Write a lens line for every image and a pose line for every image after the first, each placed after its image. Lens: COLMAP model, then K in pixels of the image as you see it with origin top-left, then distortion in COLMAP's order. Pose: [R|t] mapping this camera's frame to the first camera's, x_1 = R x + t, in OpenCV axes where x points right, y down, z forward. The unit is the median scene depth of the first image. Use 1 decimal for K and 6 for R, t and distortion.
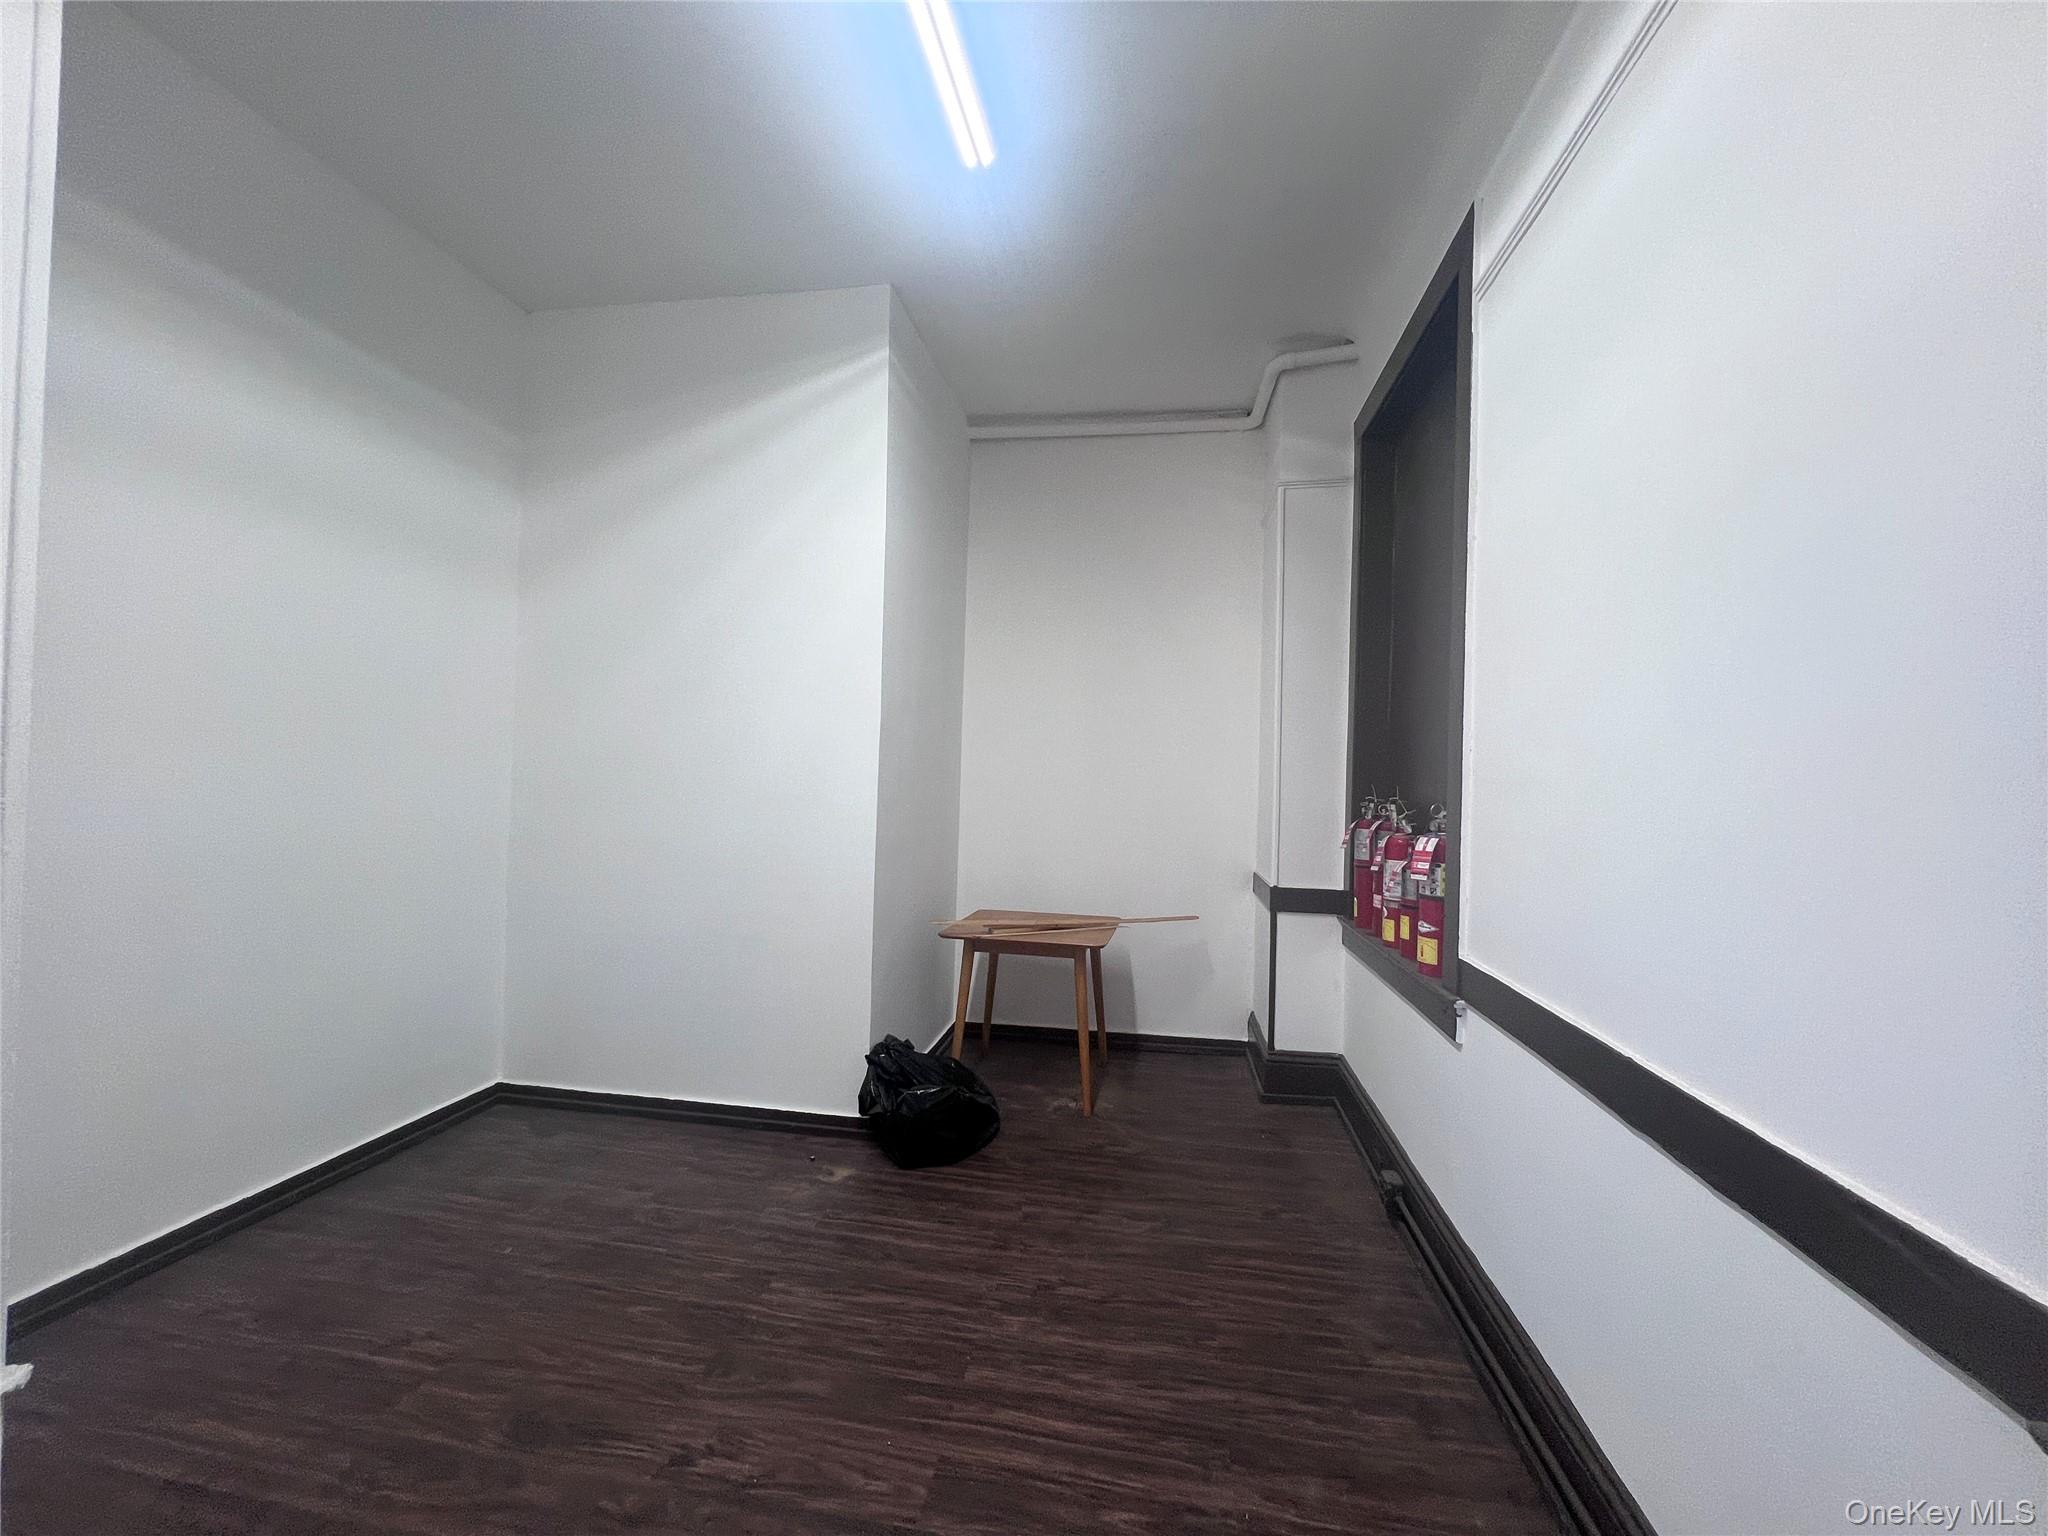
lens RADIAL K [[813.9, 0, 1022.9], [0, 813.9, 766.1], [0, 0, 1]] dist [-0.001571, 0.000584]
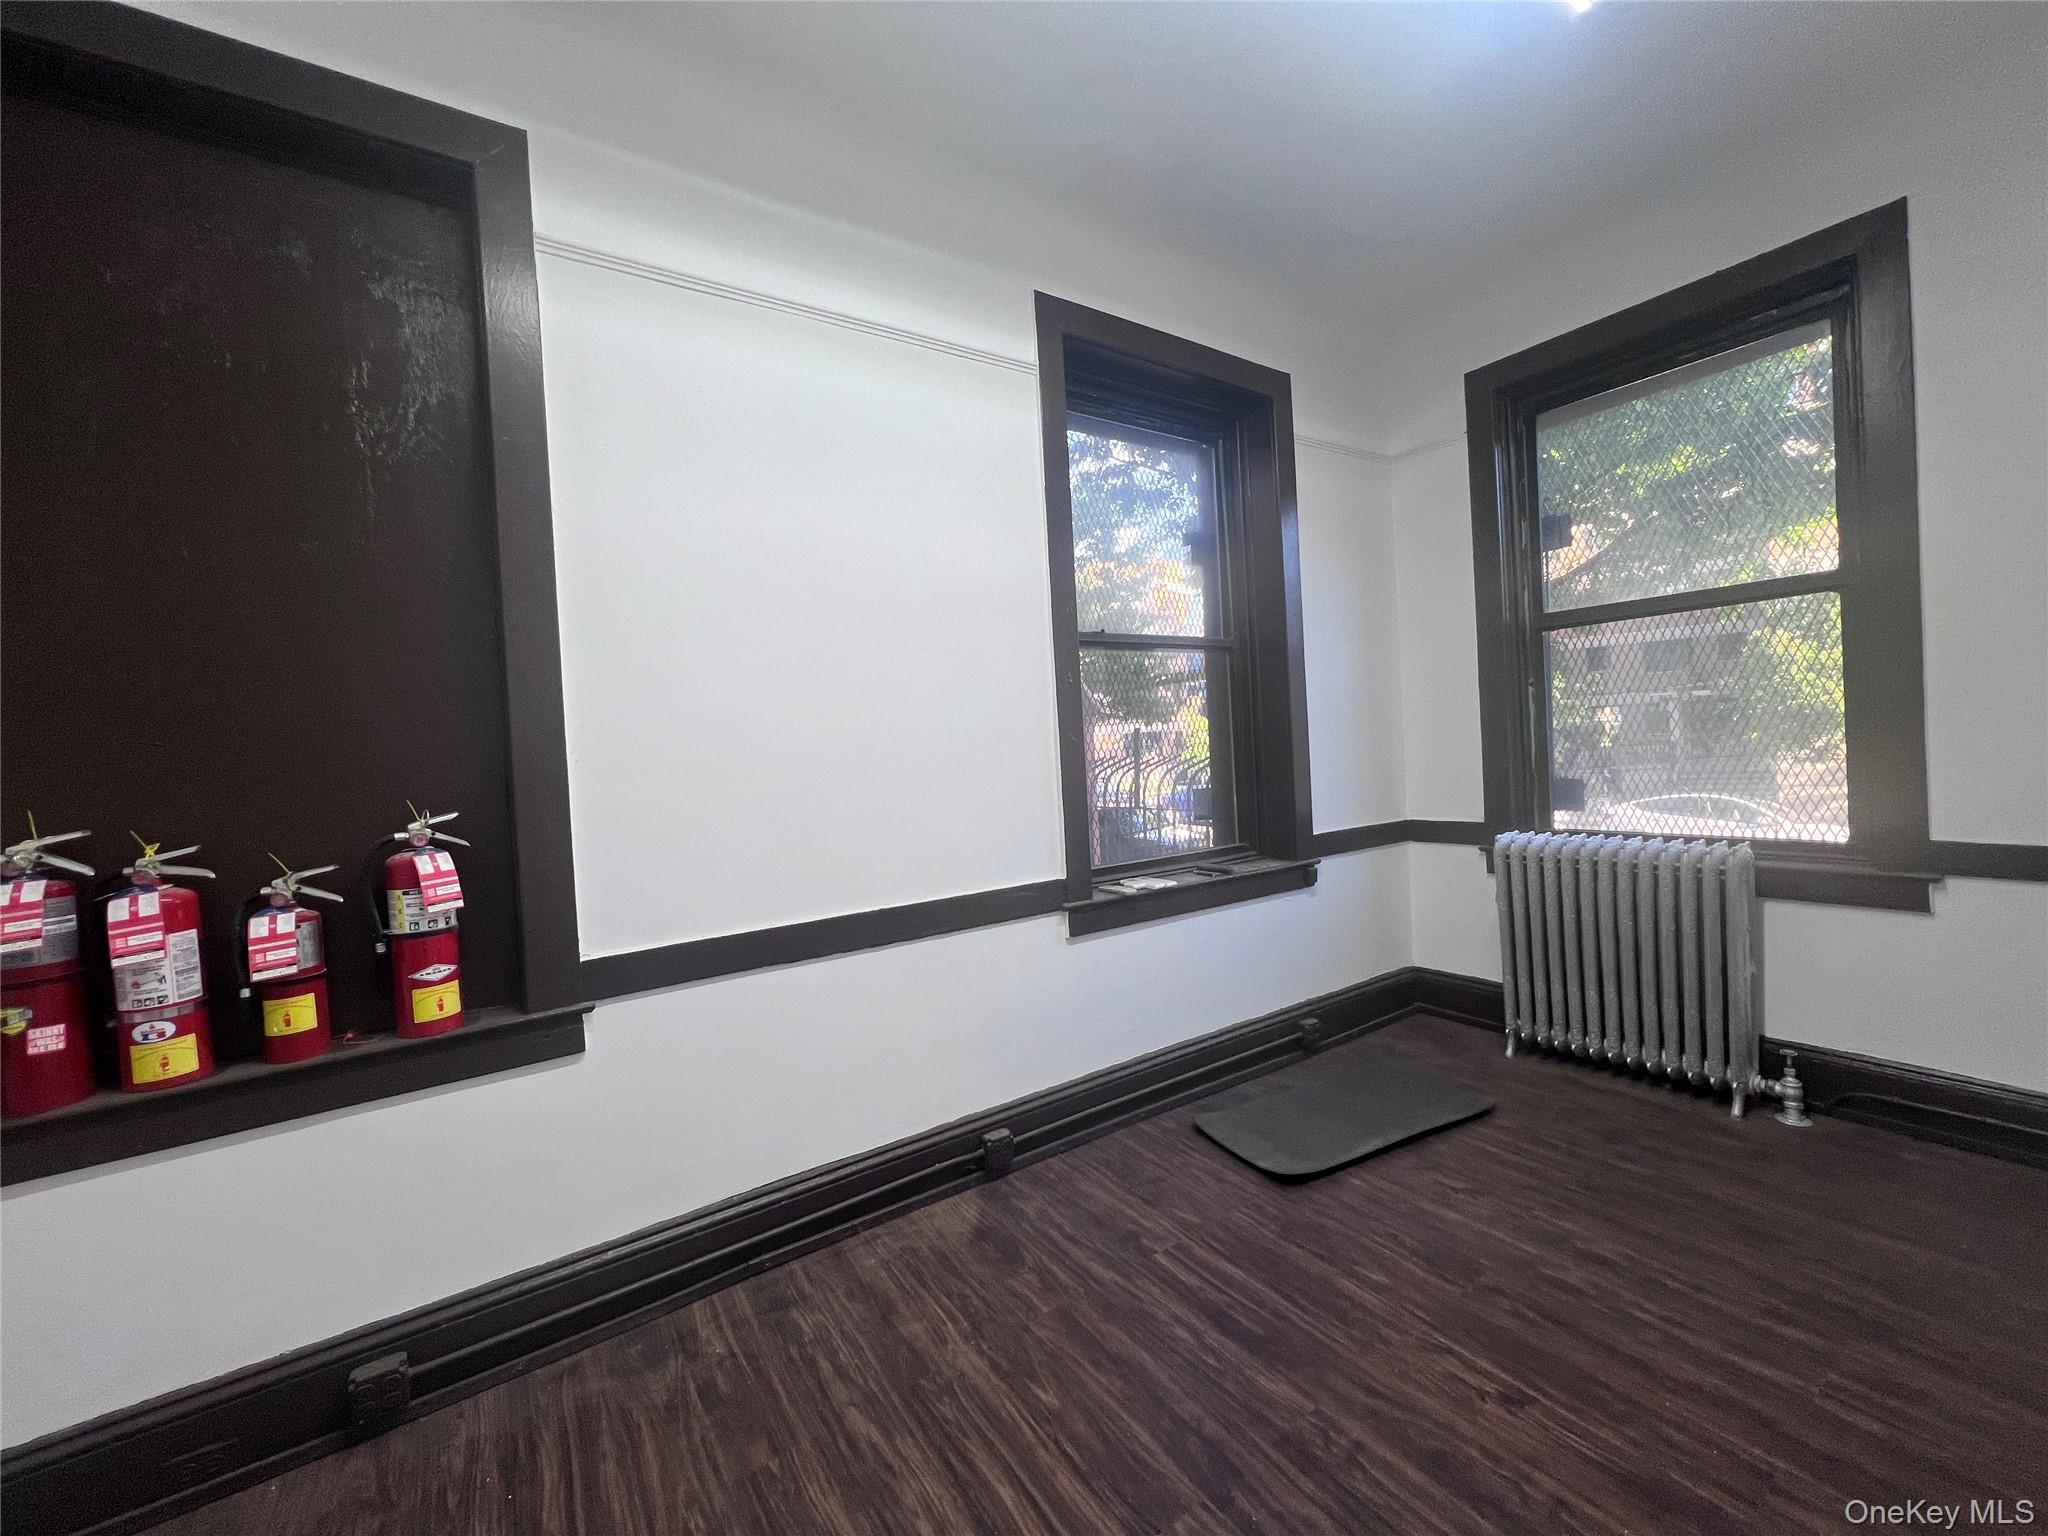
lens RADIAL K [[813.9, 0, 1025.2], [0, 813.9, 763.7], [0, 0, 1]] dist [-0.001571, 0.000584]
pose [[-0.690342, -0.002762, 0.723478, -0.434428], [0.029274, 0.999067, 0.031747, -0.004958], [-0.722891, 0.043095, -0.689617, 1.119180]]
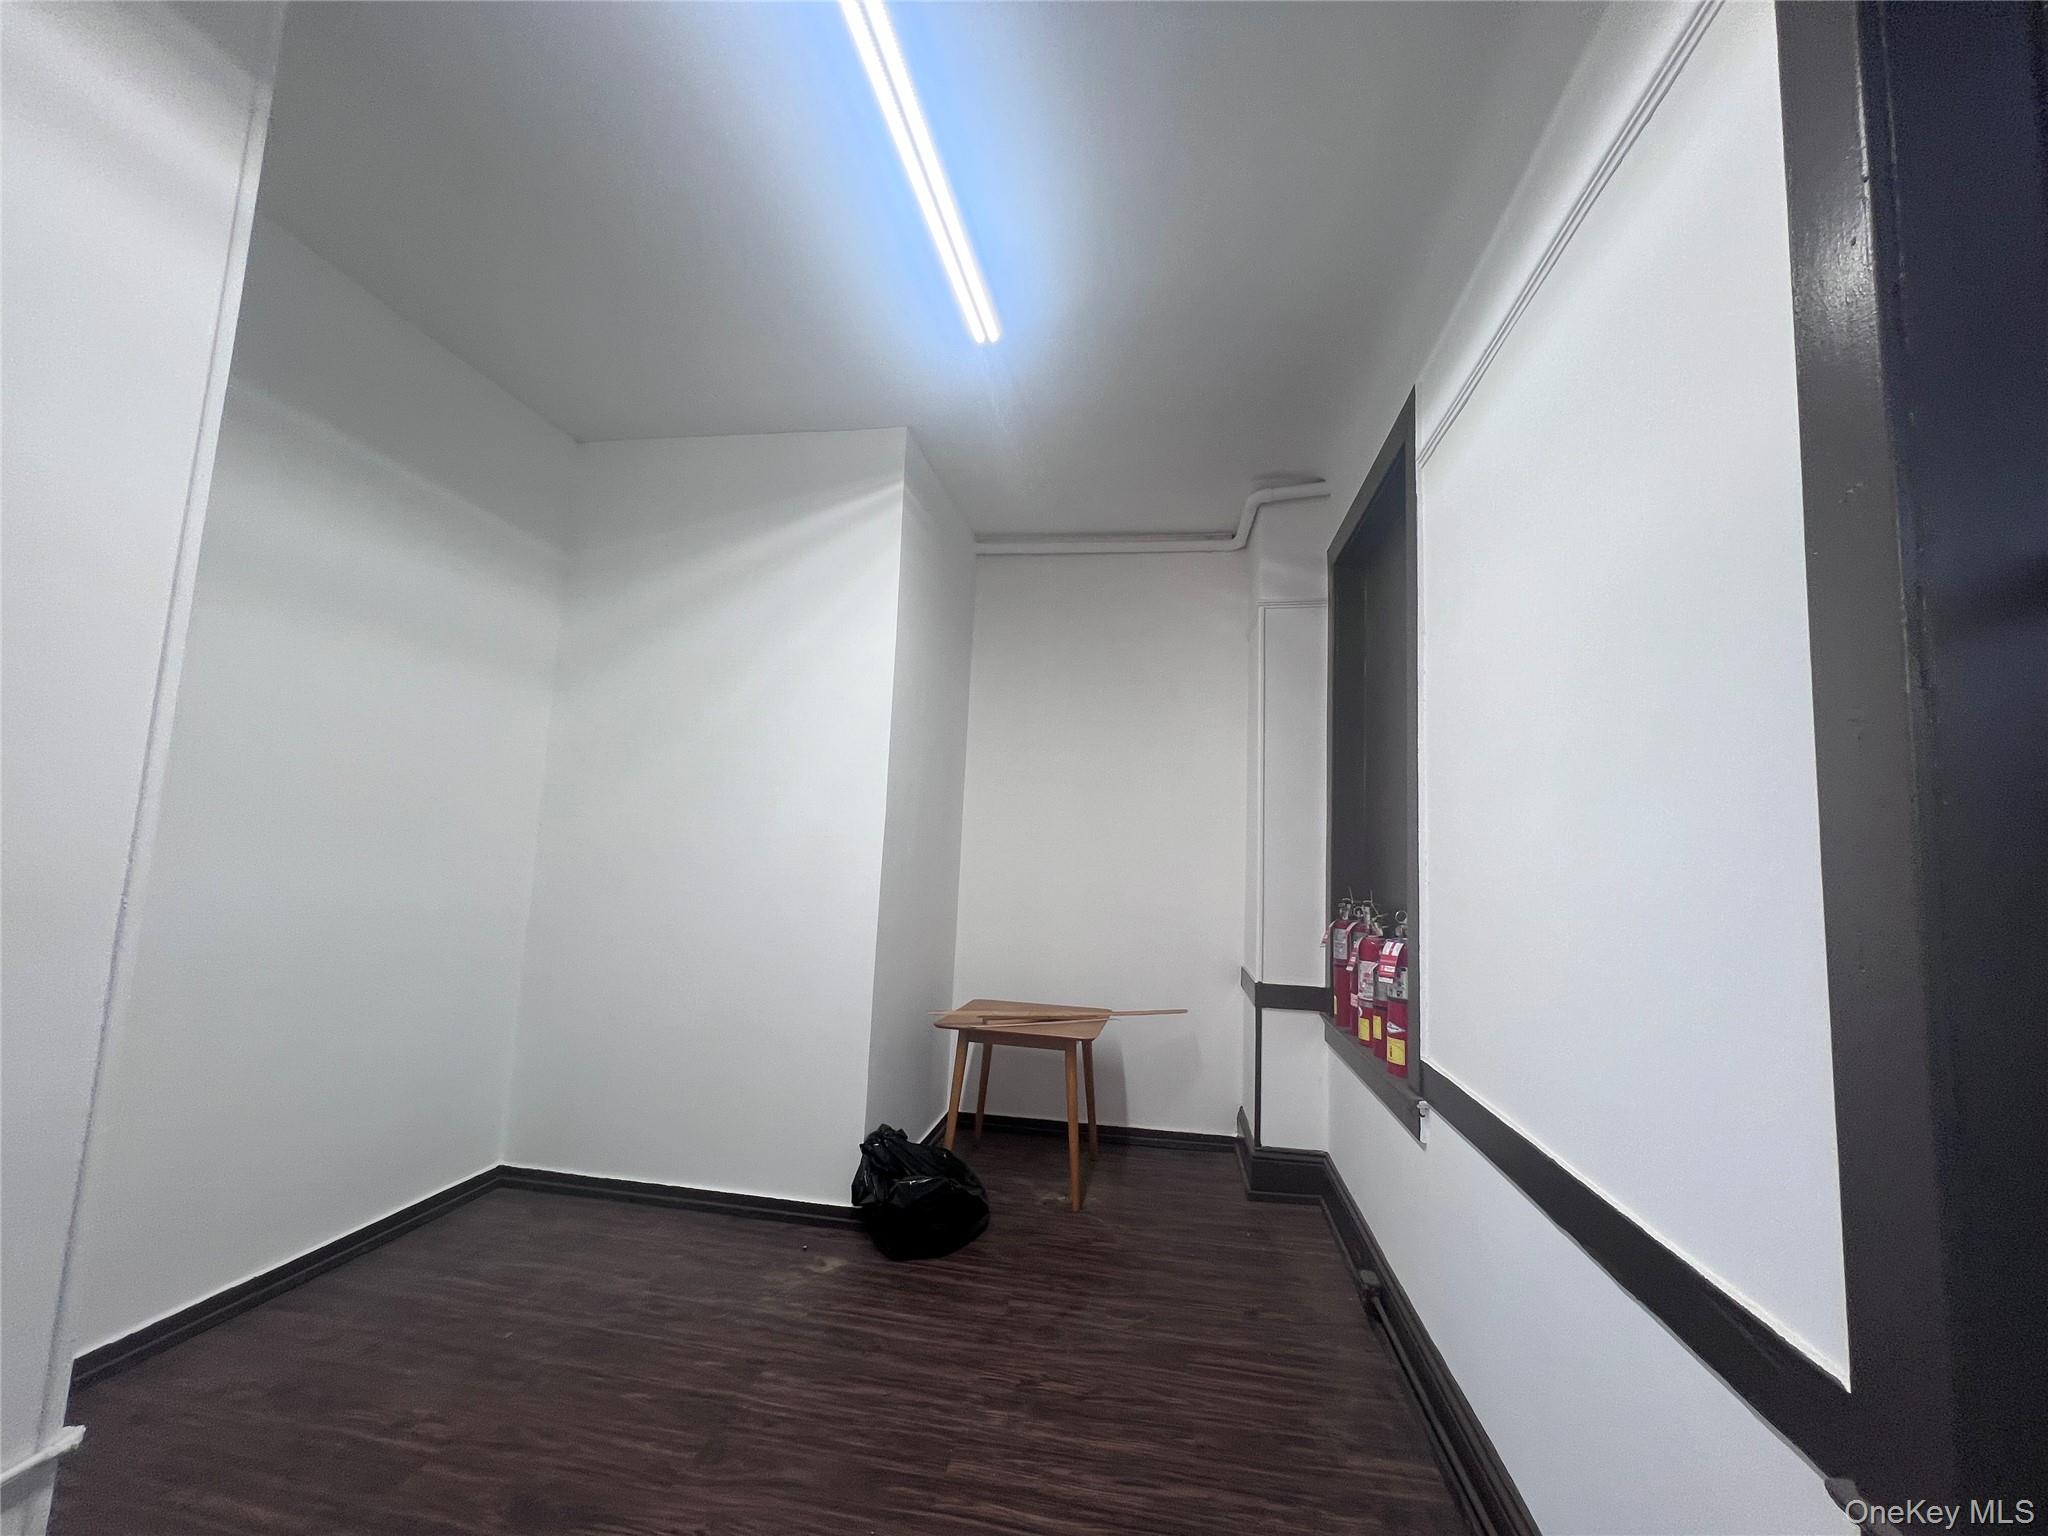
lens RADIAL K [[813.9, 0, 1021.9], [0, 813.9, 766.9], [0, 0, 1]] dist [-0.001571, 0.000584]
pose [[0.999855, 0.016119, -0.005534, 0.011448], [-0.016574, 0.995270, -0.095725, -0.030879], [0.003965, 0.095803, 0.995392, -0.087887]]
